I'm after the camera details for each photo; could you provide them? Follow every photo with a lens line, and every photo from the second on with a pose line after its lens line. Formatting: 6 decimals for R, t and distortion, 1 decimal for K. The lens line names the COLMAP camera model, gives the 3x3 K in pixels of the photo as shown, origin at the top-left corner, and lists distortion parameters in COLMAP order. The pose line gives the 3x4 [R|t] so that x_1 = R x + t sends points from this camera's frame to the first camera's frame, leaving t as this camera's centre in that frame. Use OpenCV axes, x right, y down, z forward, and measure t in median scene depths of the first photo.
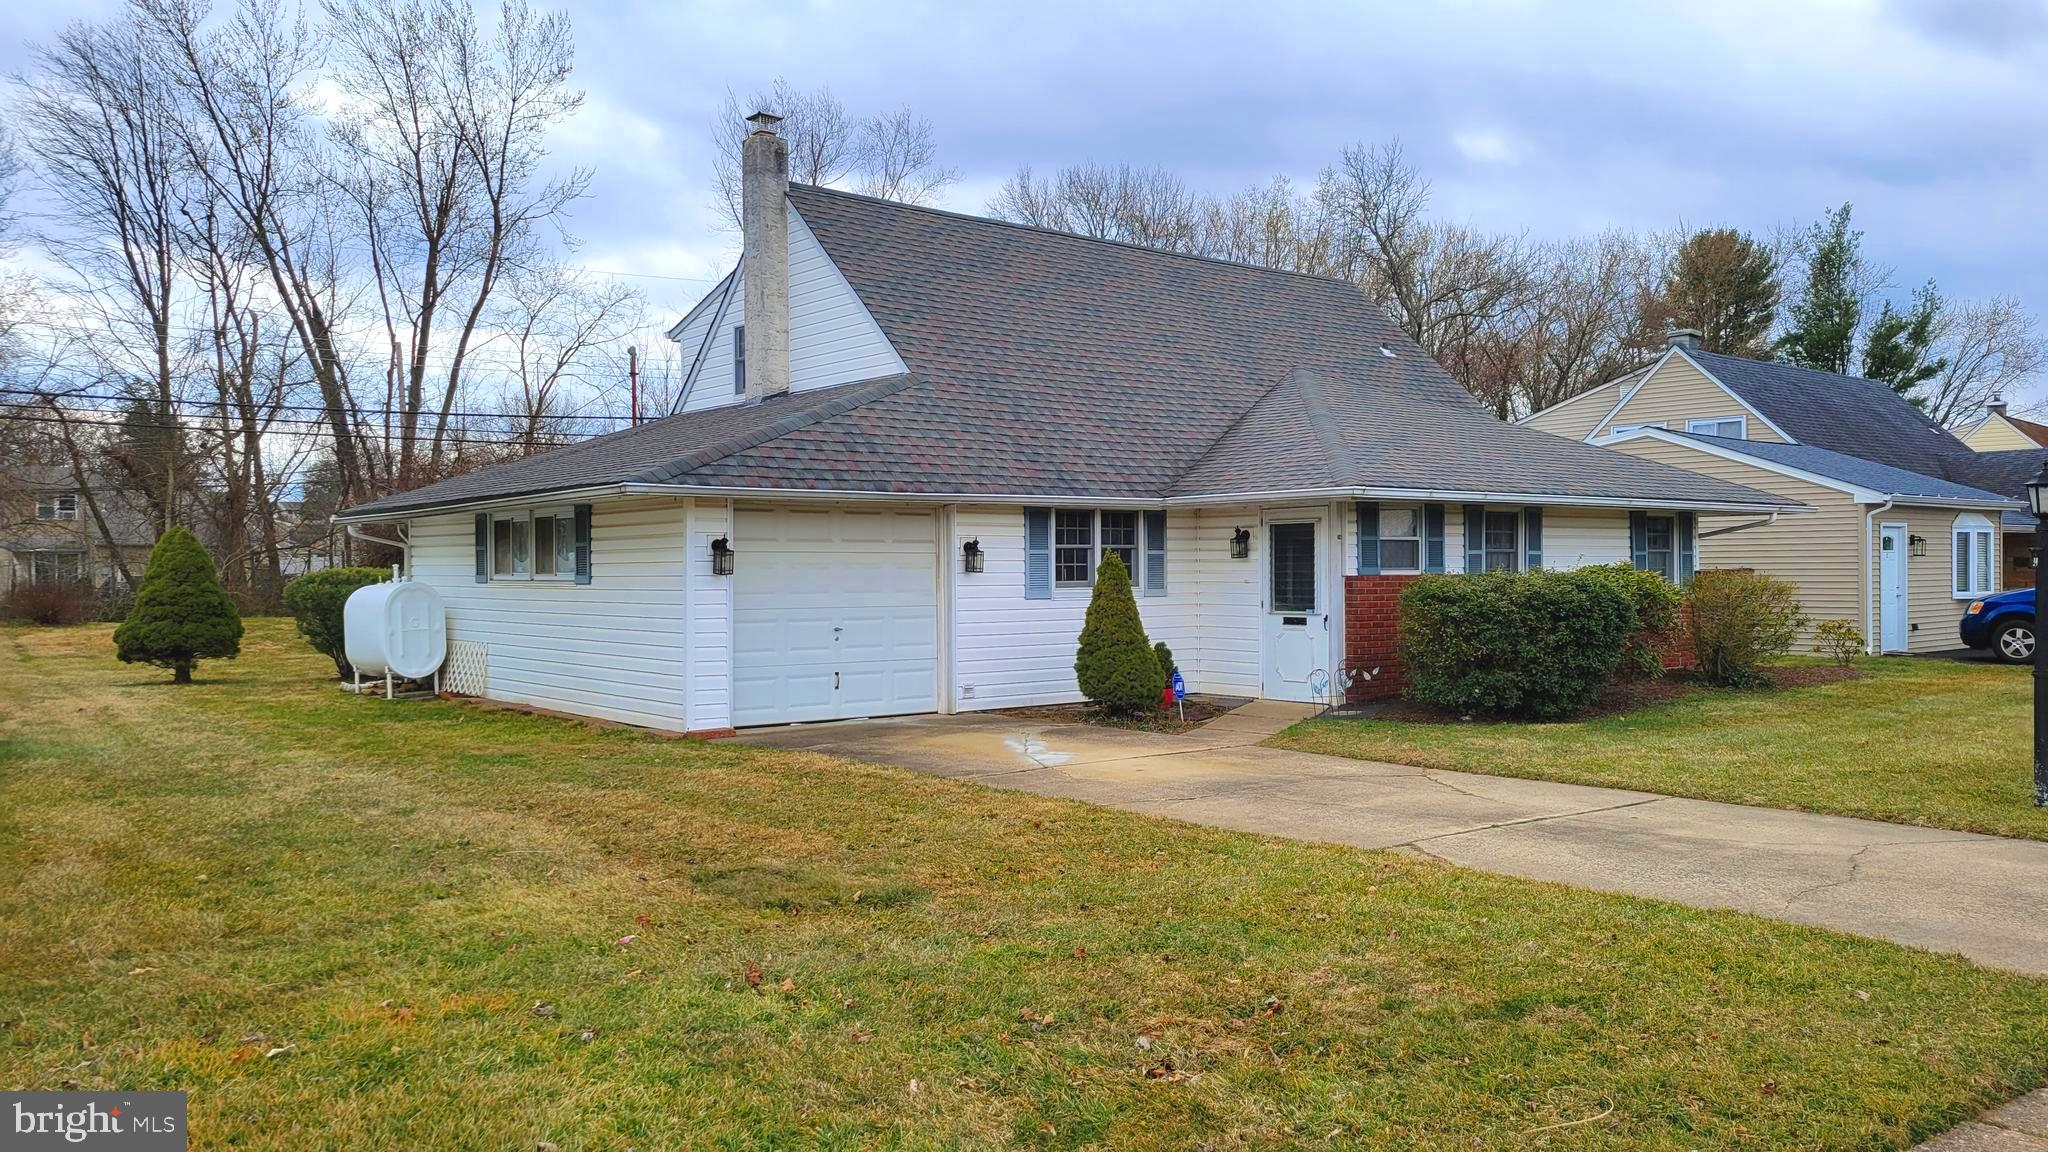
lens RADIAL K [[1544.3, 0, 1026.7], [0, 1544.3, 576.9], [0, 0, 1]] dist [0.033182, -0.018265]
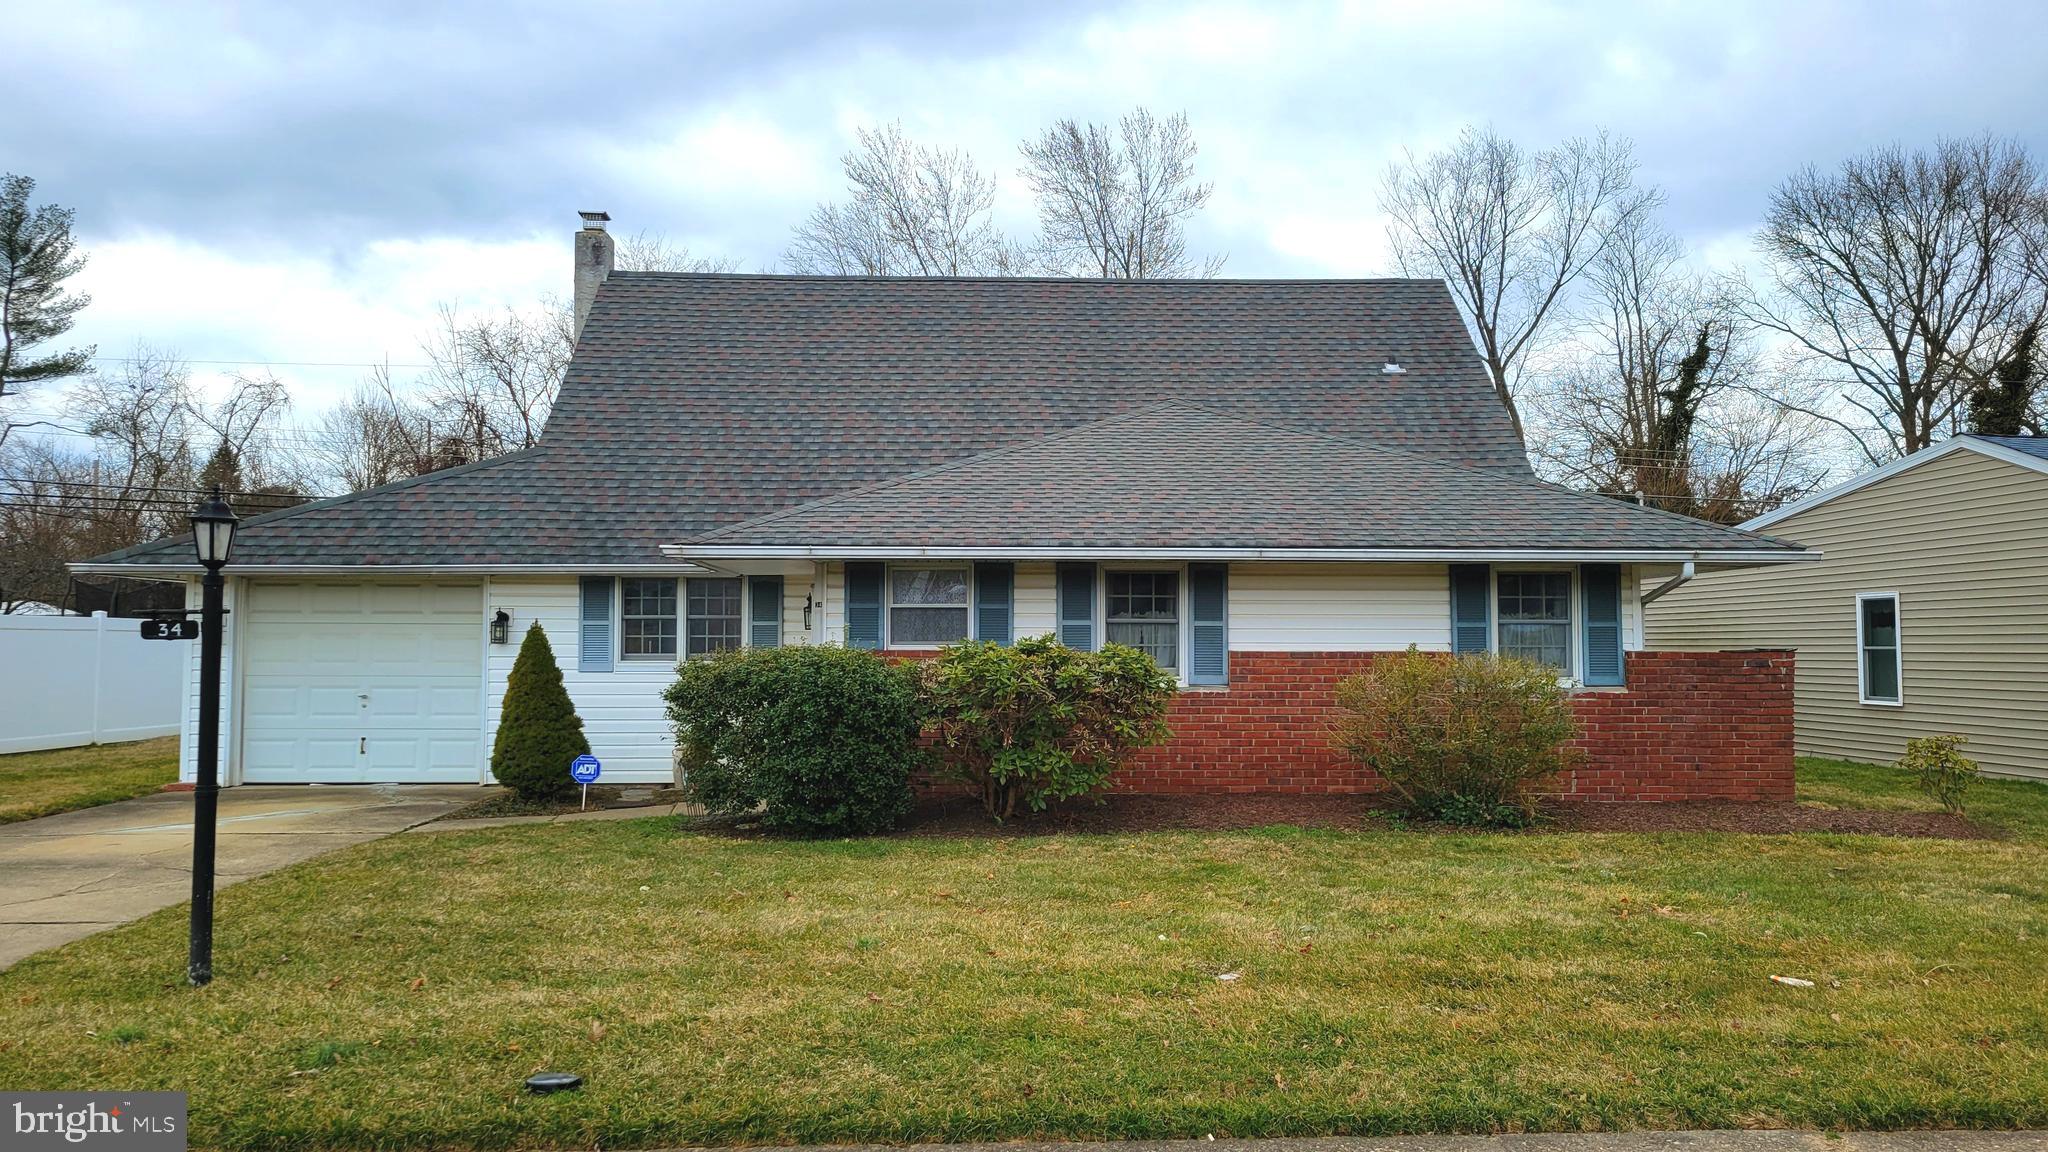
lens RADIAL K [[1544.3, 0, 1021.8], [0, 1544.3, 574.3], [0, 0, 1]] dist [0.033182, -0.018265]
pose [[0.791026, -0.021115, -0.611417, 0.716965], [-0.010983, 0.998753, -0.048700, -0.002067], [0.611683, 0.045238, 0.789808, 0.354882]]
